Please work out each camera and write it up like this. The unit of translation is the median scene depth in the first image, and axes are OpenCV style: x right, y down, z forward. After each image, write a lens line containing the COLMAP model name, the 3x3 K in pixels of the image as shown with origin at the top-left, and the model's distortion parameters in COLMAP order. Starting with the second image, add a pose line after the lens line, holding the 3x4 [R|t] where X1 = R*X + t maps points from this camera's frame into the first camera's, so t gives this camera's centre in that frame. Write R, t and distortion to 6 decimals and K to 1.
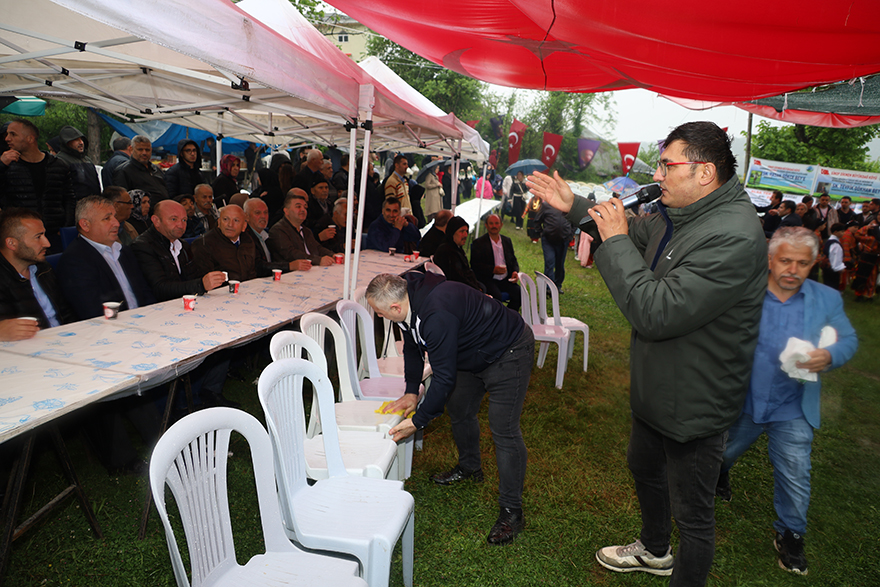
lens RADIAL K [[630.1, 0, 439.9], [0, 630.1, 292.9], [0, 0, 1]] dist [0.046168, 0.000772]
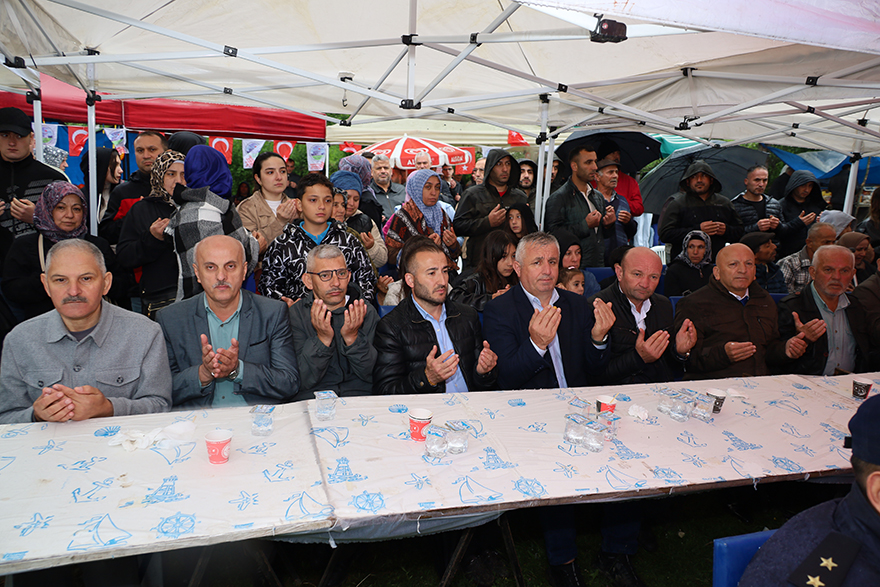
lens RADIAL K [[630.1, 0, 440.7], [0, 630.1, 295.3], [0, 0, 1]] dist [0.046168, 0.000772]
pose [[0.514413, 0.120265, -0.849067, 0.062034], [-0.167853, 0.985086, 0.037837, -0.086001], [0.840955, 0.123054, 0.526928, 0.477245]]
